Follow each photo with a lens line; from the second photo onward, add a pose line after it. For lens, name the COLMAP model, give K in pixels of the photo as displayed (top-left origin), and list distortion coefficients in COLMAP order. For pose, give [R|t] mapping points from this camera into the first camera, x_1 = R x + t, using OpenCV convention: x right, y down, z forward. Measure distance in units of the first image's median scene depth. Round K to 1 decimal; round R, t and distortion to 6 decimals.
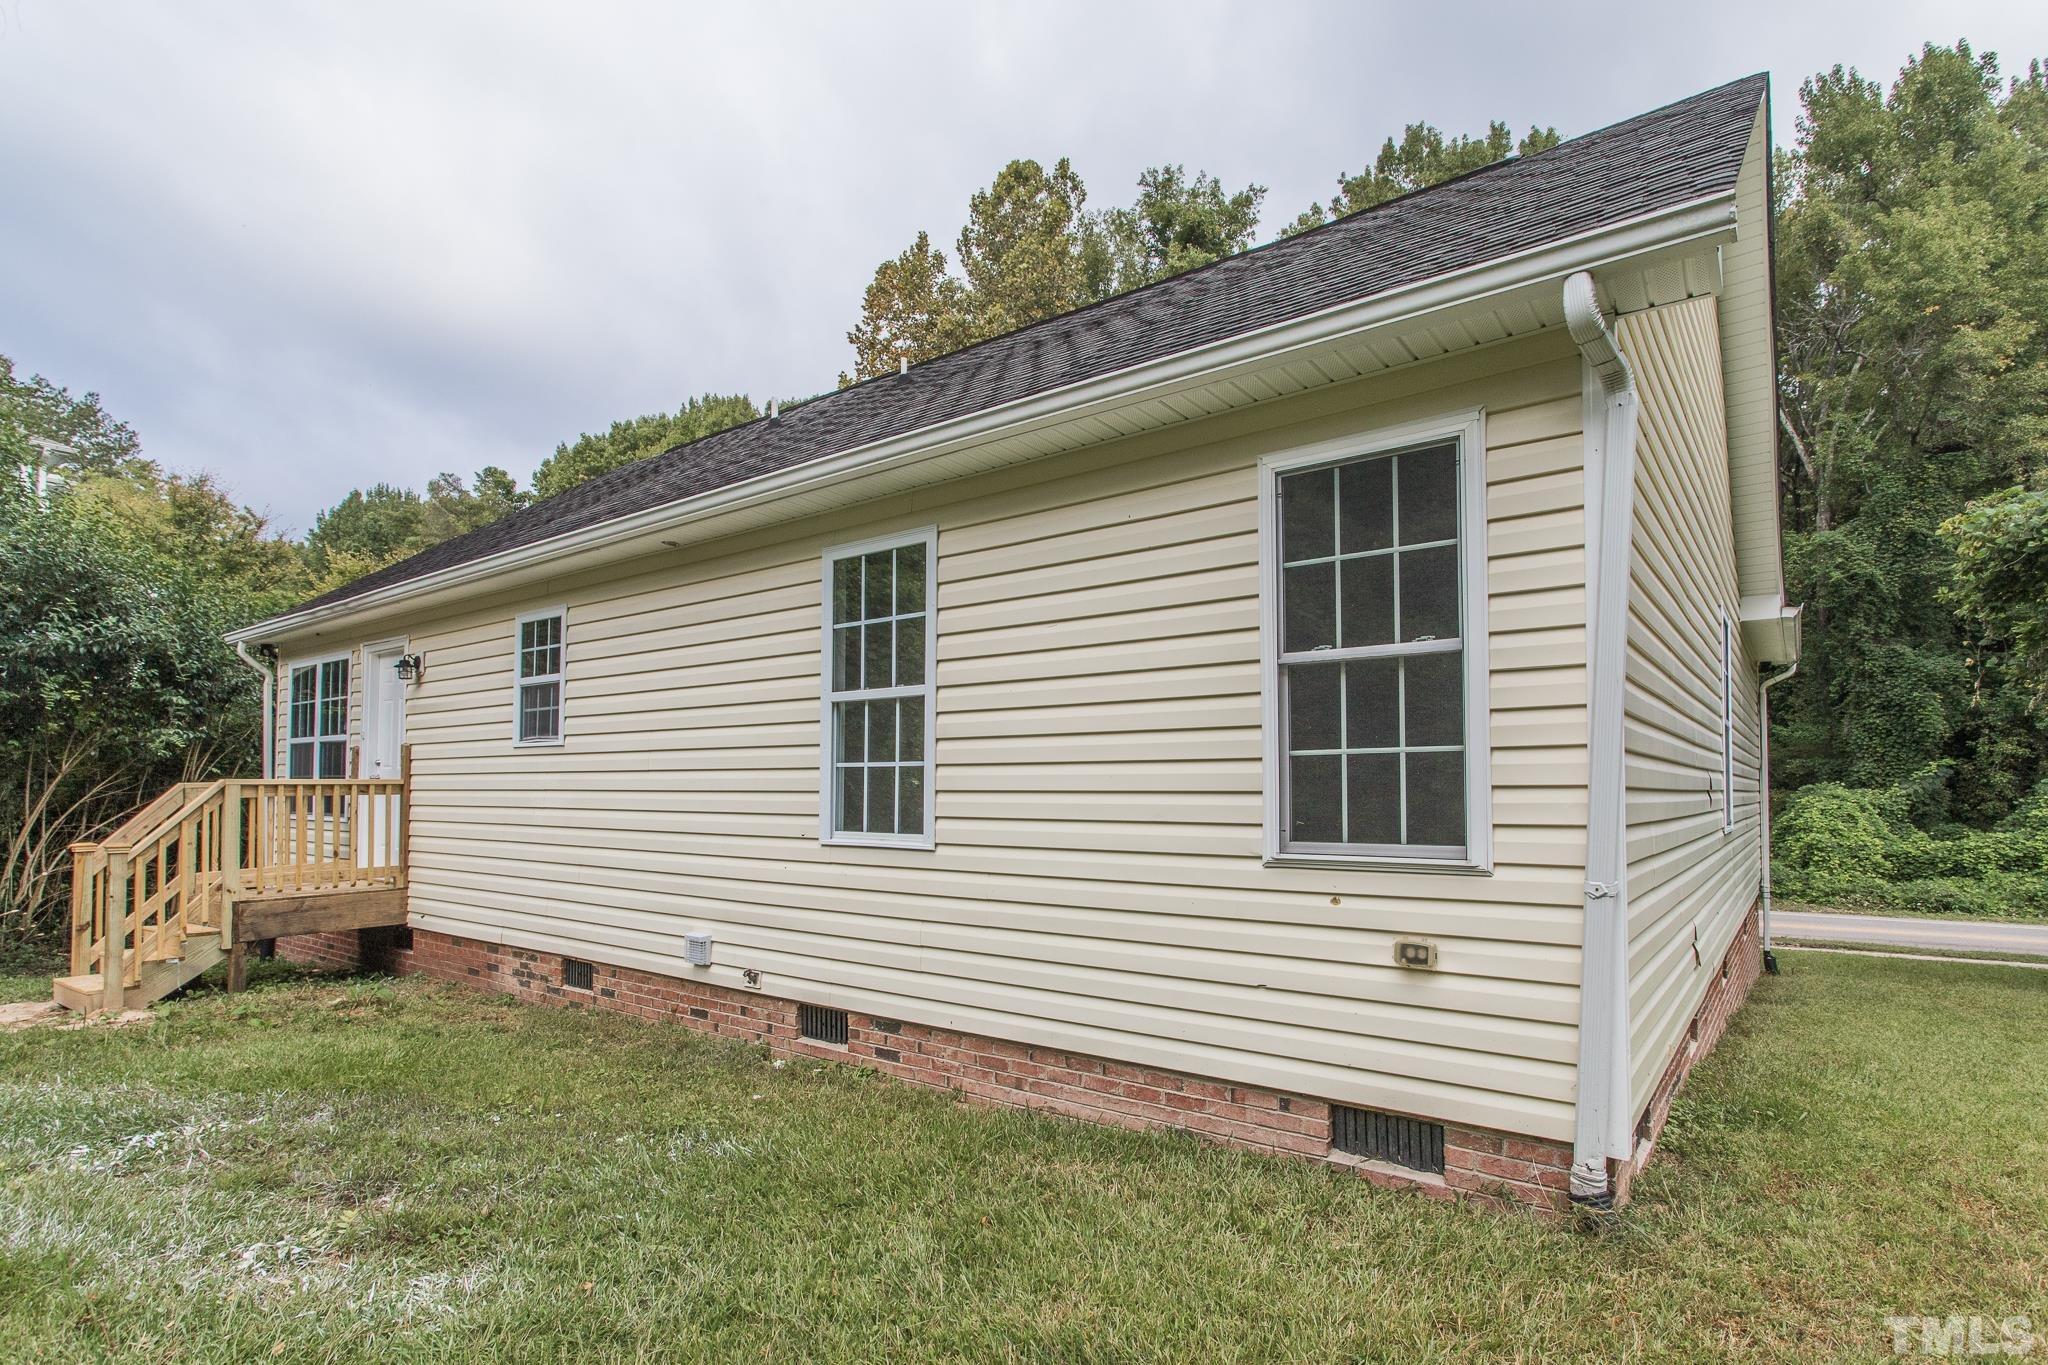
lens RADIAL K [[1029.4, 0, 1021.7], [0, 1029.4, 758.5], [0, 0, 1]] dist [0.001279, 0.002662]
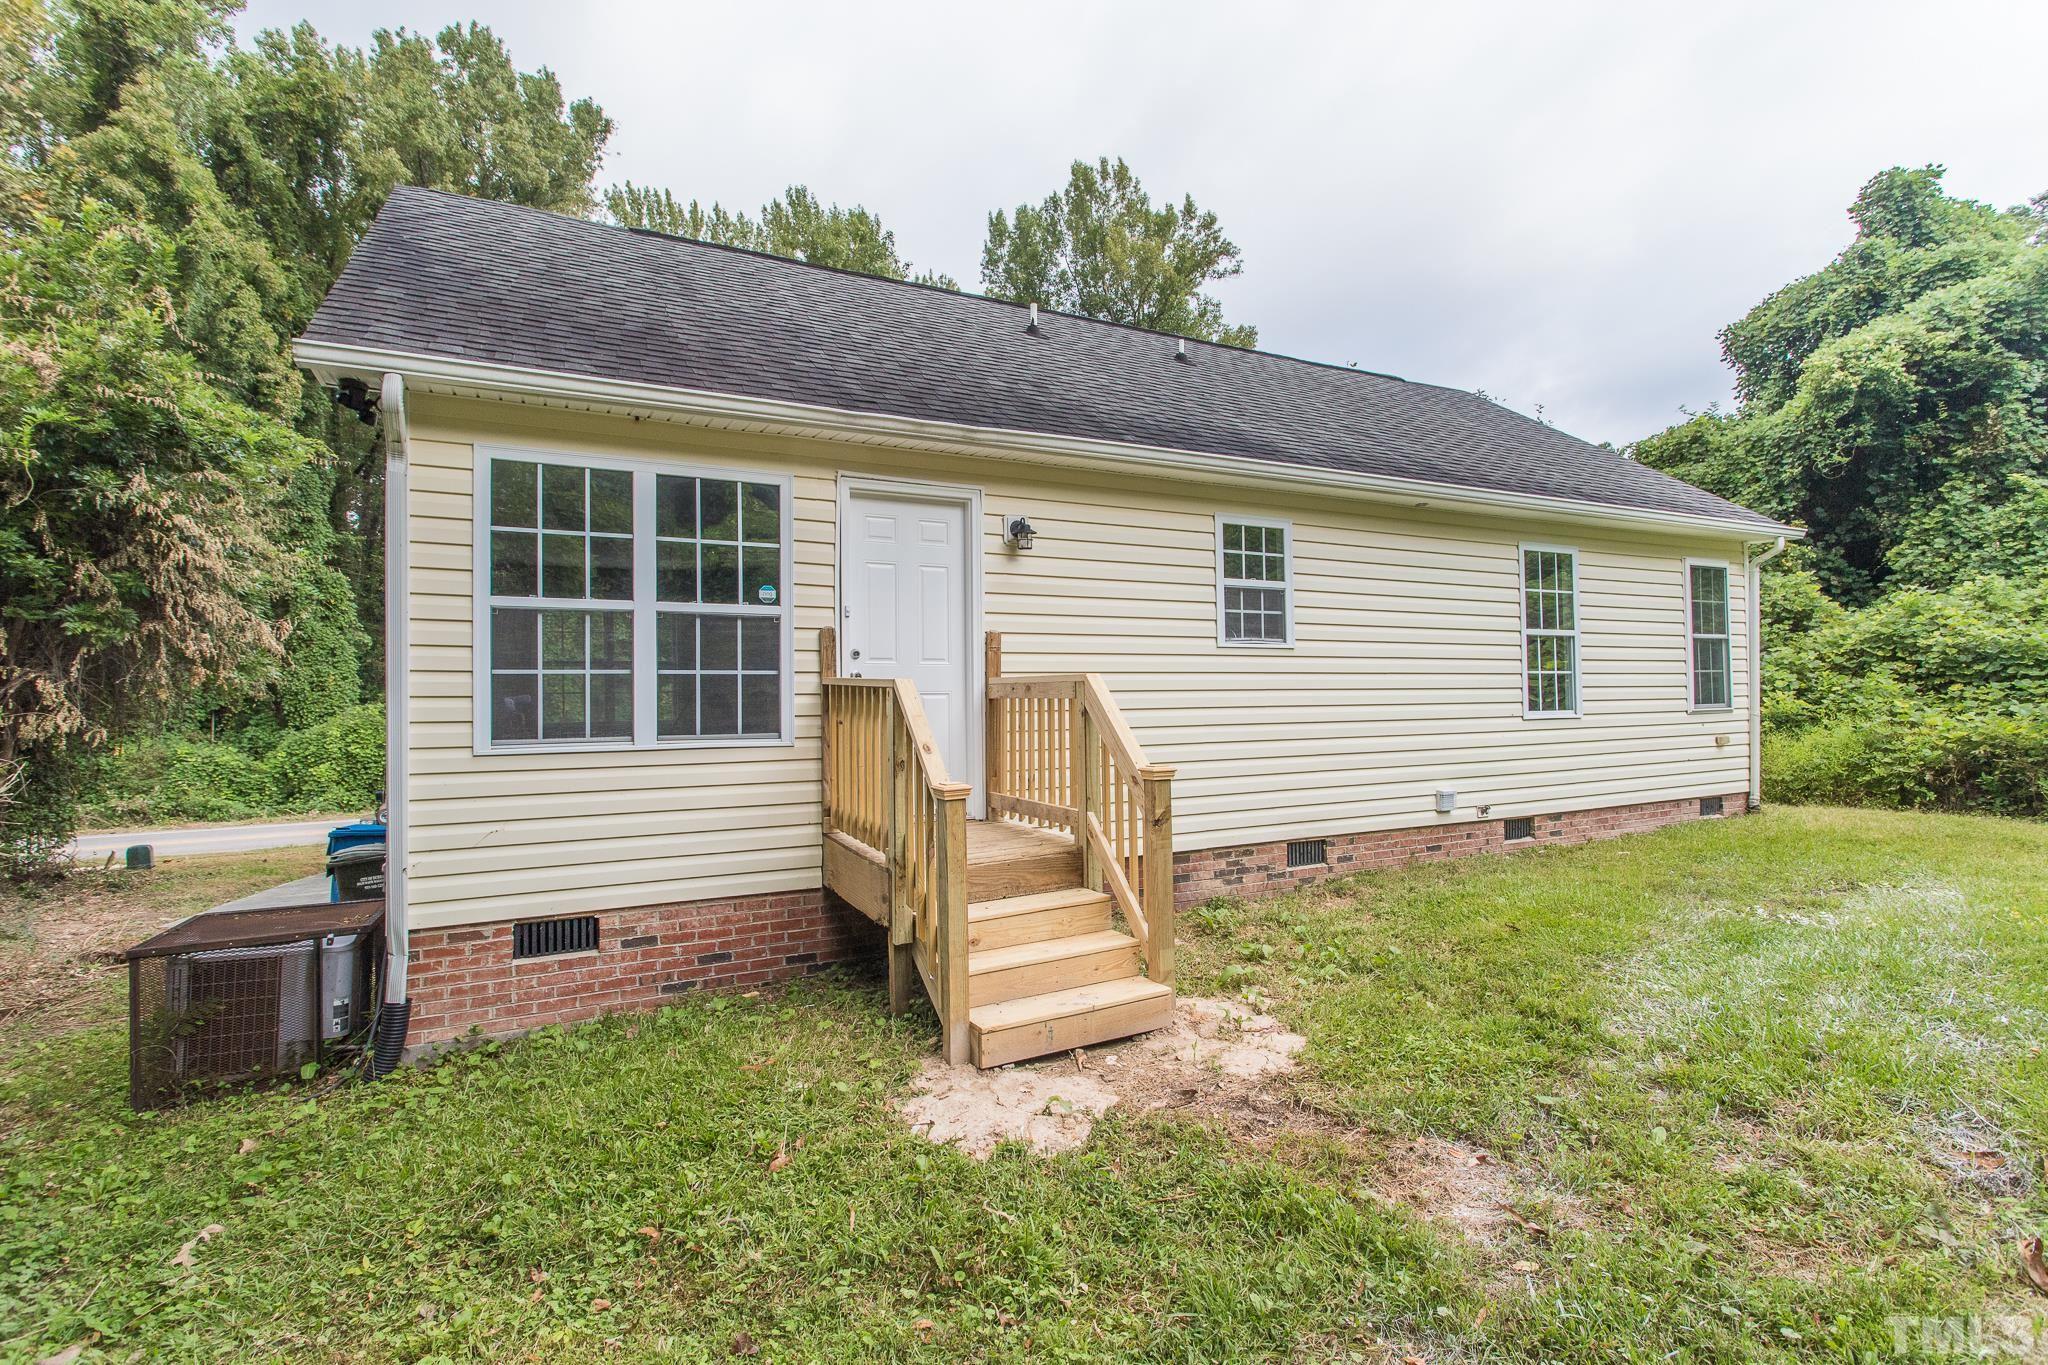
lens RADIAL K [[1012.4, 0, 1024.0], [0, 1012.4, 682.5], [0, 0, 1]] dist [0.003978, 0.000699]
pose [[0.405991, 0.013536, 0.913777, -1.927156], [-0.011109, 0.999890, -0.009875, 0.046464], [-0.913810, -0.006142, 0.406097, 1.024218]]
